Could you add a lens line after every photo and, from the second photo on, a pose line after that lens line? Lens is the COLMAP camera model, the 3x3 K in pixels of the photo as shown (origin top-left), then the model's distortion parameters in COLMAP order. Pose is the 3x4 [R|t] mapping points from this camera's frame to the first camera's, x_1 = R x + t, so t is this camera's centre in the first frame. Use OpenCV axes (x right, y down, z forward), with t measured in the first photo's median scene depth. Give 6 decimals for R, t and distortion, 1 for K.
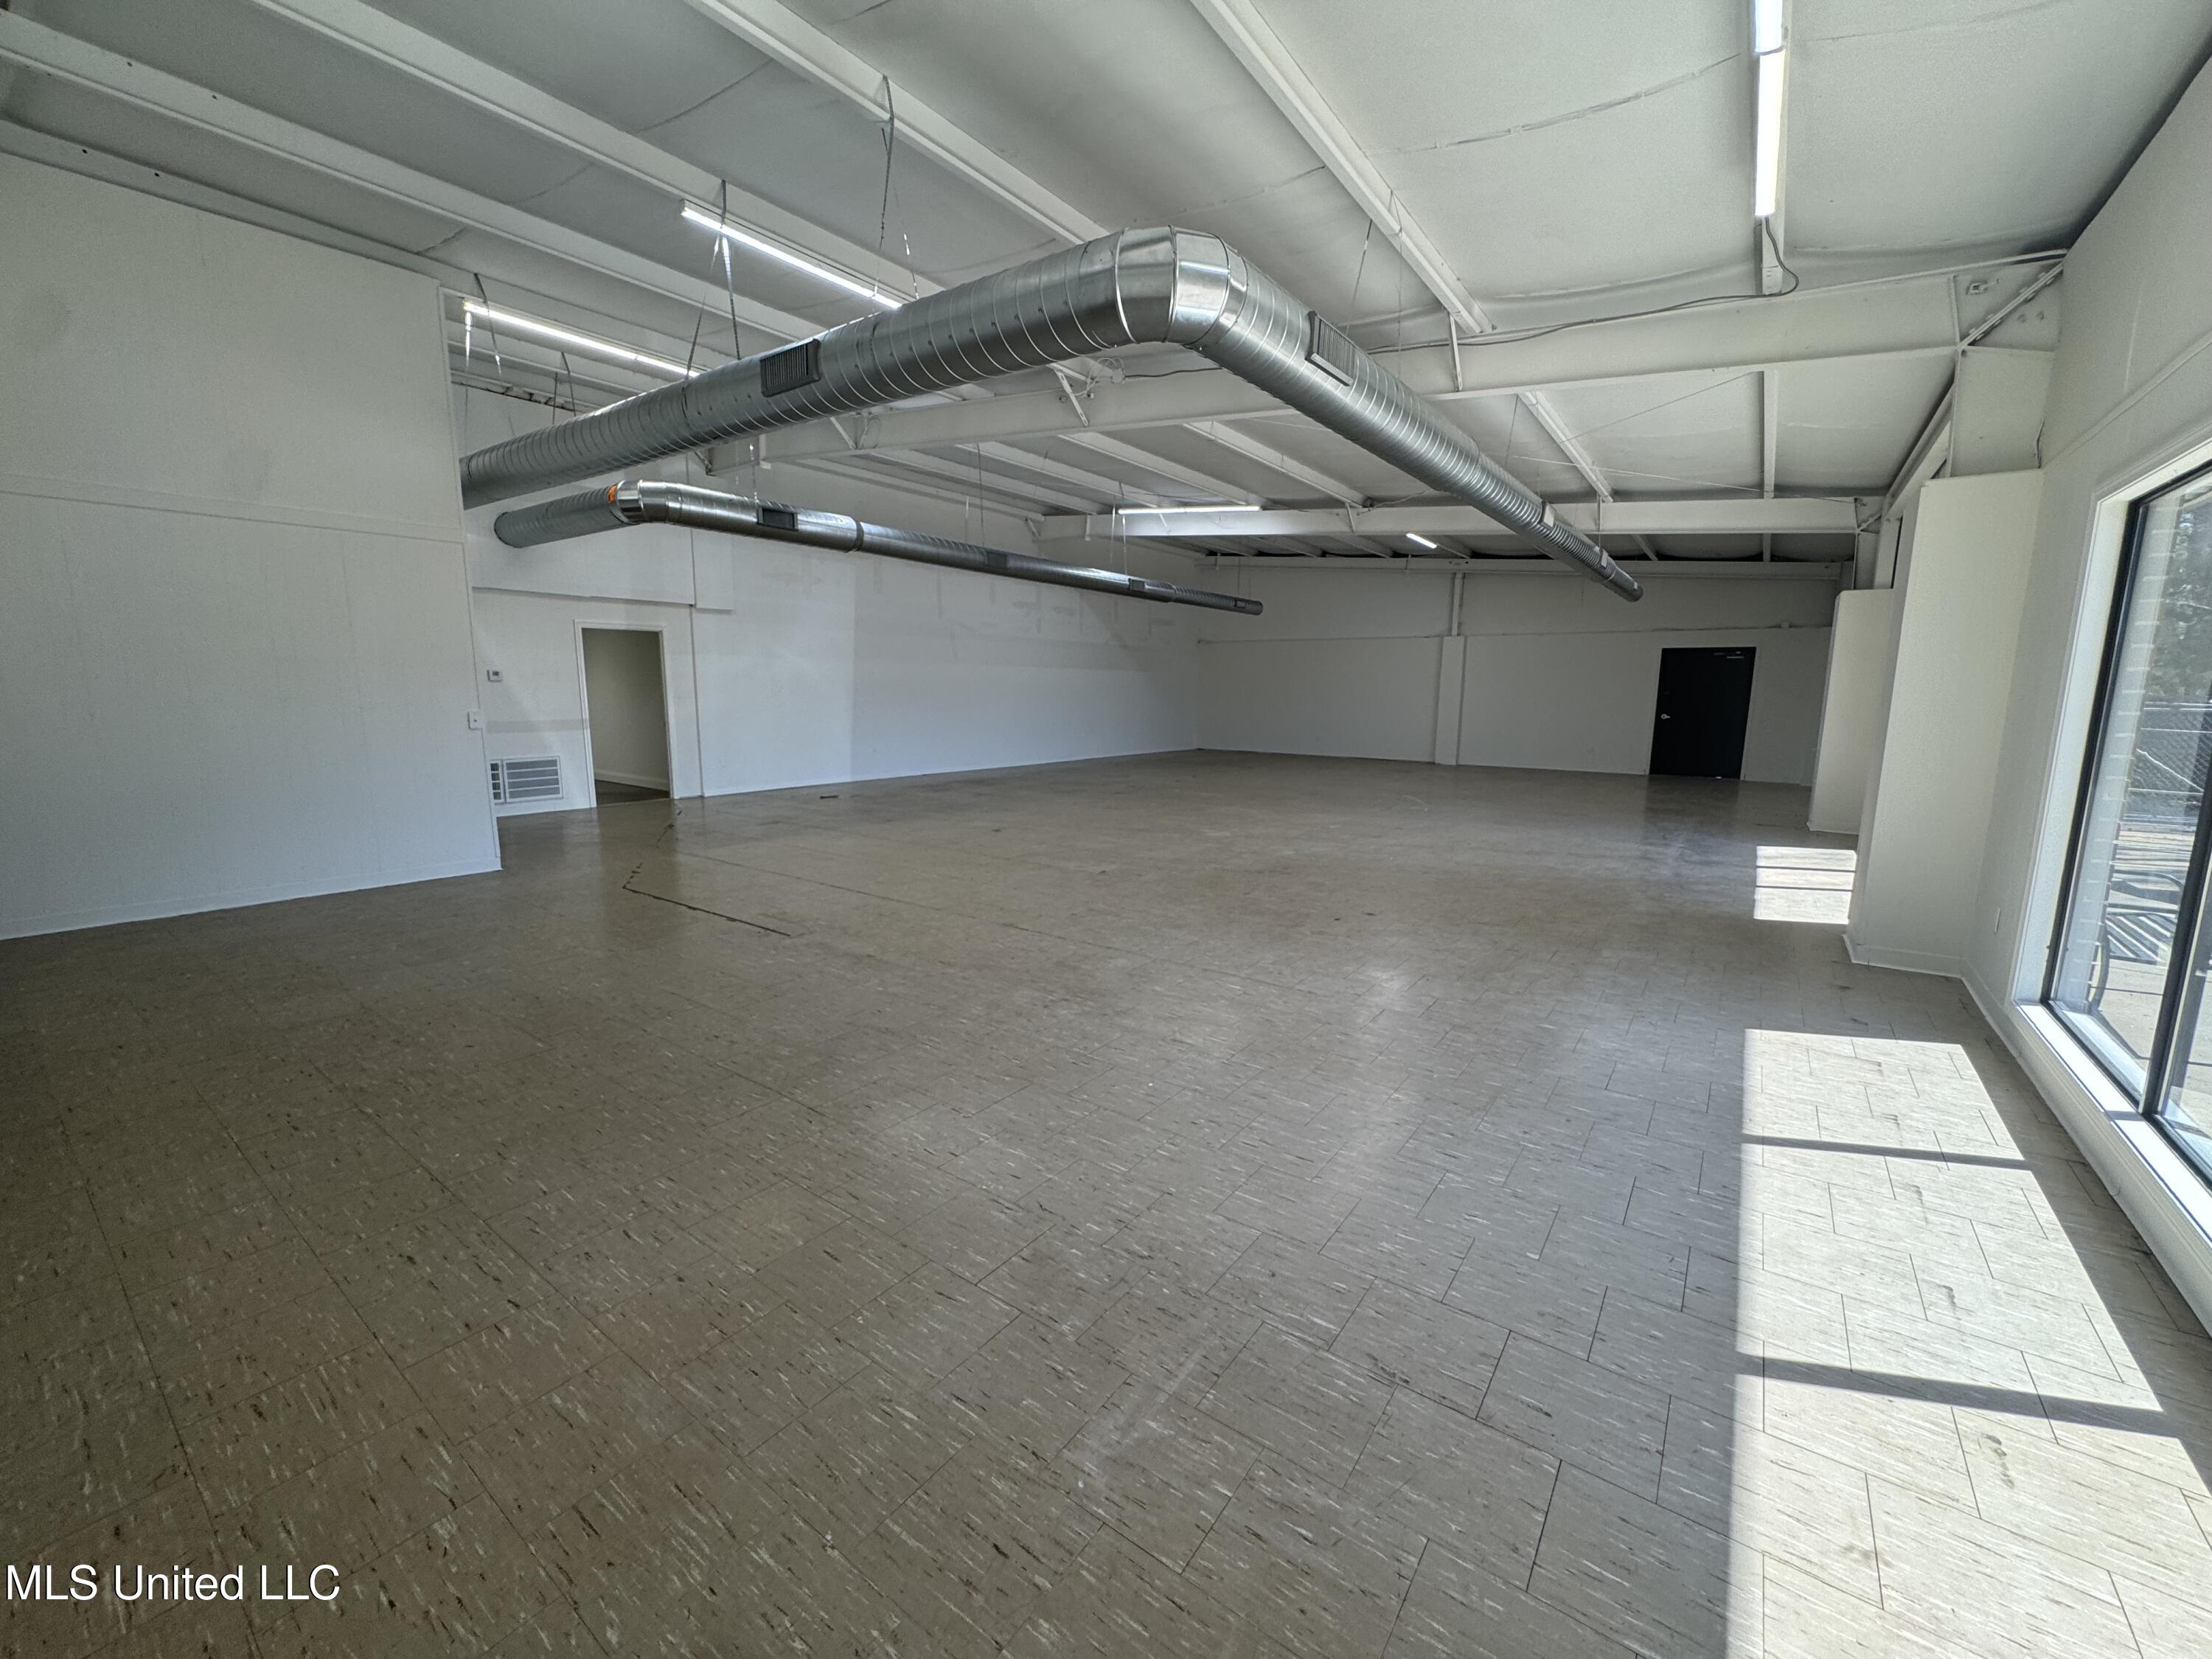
lens RADIAL K [[872.9, 0, 1100.5], [0, 872.9, 827.7], [0, 0, 1]] dist [-0.006376, 0.000101]
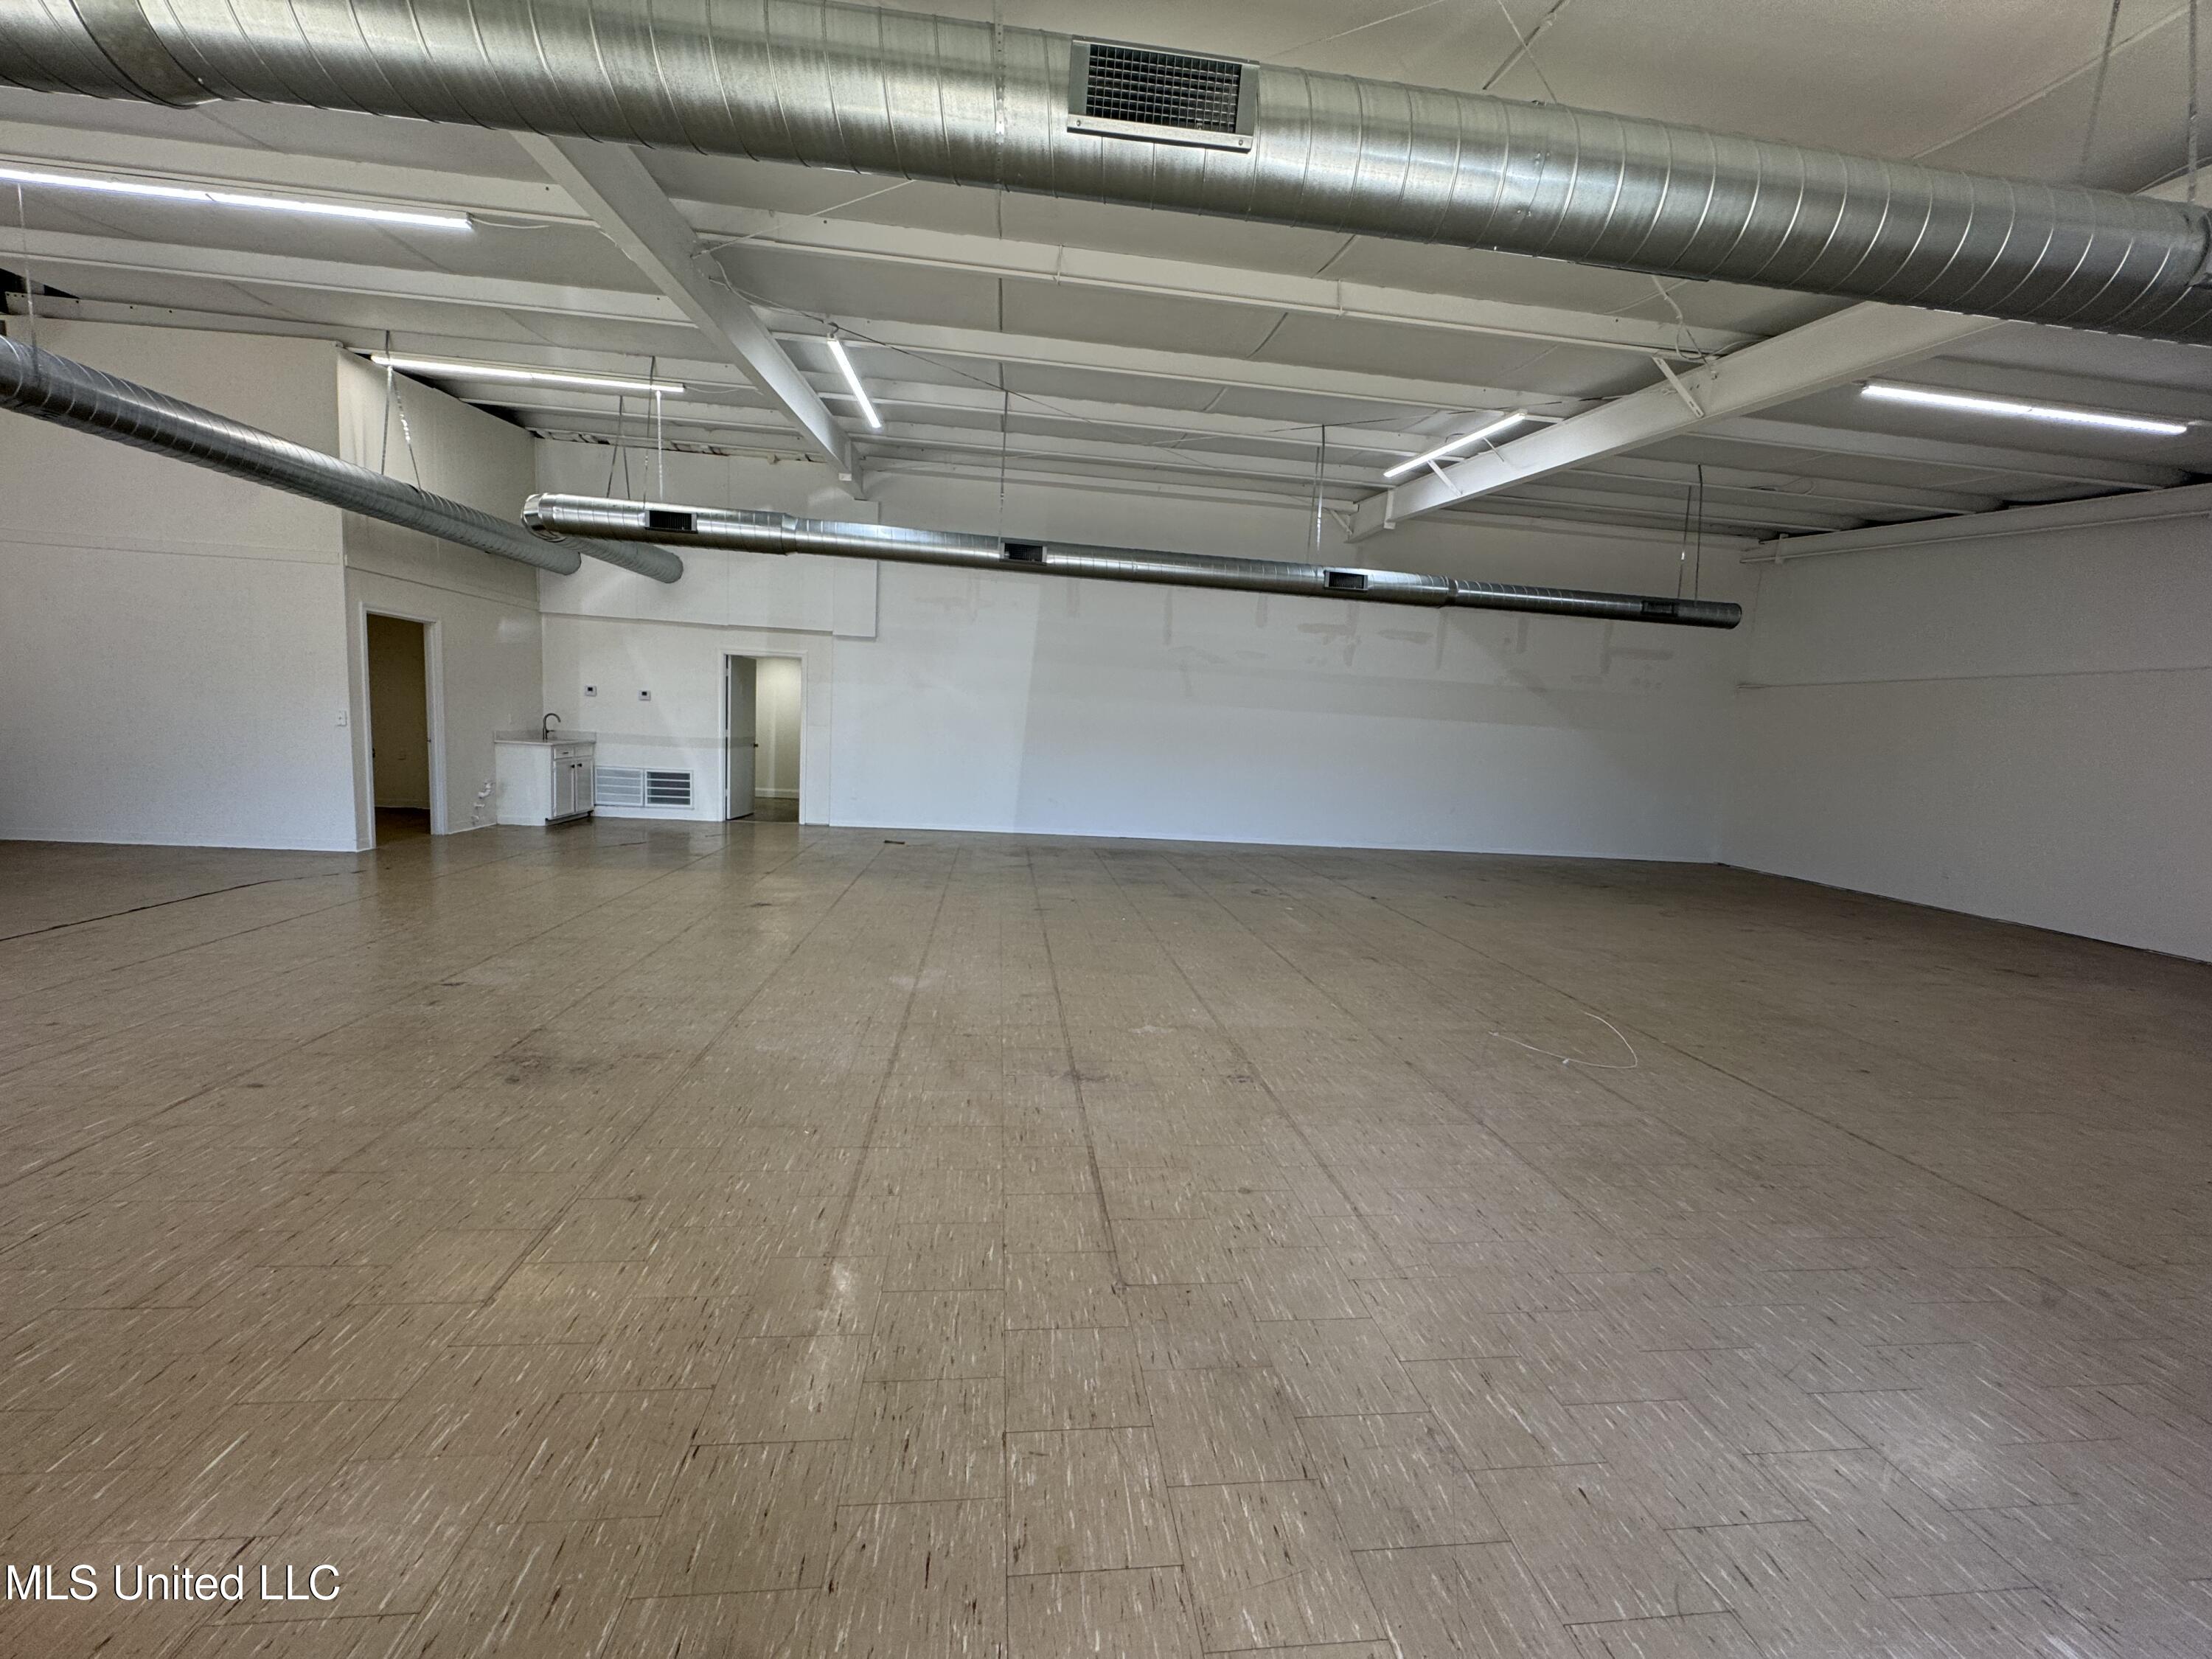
lens RADIAL K [[901.8, 0, 1105.5], [0, 901.8, 830.7], [0, 0, 1]] dist [-0.014328, -0.000140]
pose [[0.694462, 0.091489, -0.713690, 0.492547], [-0.159498, 0.986781, -0.028704, -0.052100], [0.701629, 0.133766, 0.699874, 0.523156]]
